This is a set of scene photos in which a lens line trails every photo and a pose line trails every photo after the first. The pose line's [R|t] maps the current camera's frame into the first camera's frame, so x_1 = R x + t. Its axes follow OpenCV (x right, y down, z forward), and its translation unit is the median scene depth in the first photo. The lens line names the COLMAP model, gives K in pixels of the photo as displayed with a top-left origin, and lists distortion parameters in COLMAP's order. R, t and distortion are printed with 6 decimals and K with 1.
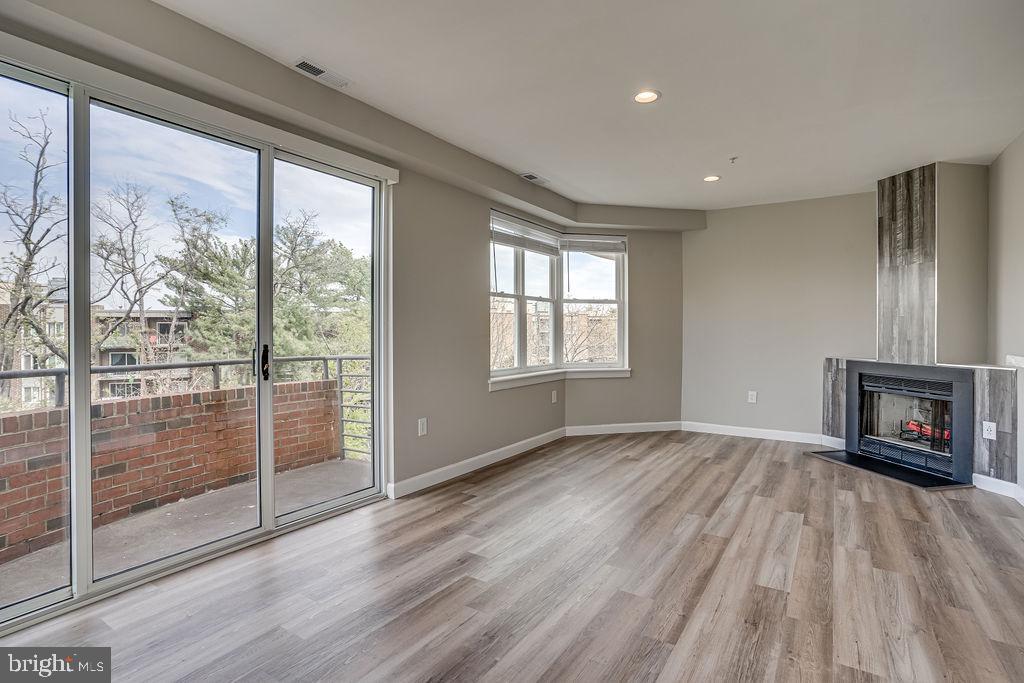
lens RADIAL K [[506.1, 0, 512.0], [0, 506.1, 341.5], [0, 0, 1]] dist [-0.064740, 0.038311]
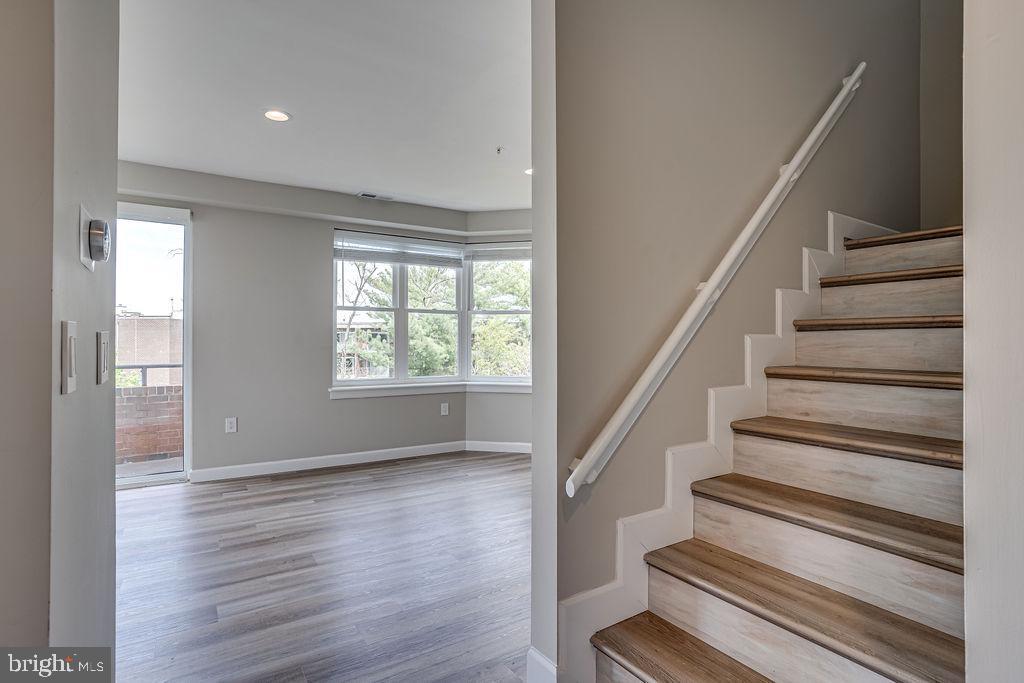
lens RADIAL K [[507.0, 0, 504.5], [0, 507.0, 339.7], [0, 0, 1]] dist [-0.020102, 0.000492]
pose [[0.905317, 0.002548, -0.424729, 0.613920], [-0.011474, 0.999764, -0.018460, -0.010208], [0.424581, 0.021585, 0.905133, 0.143879]]
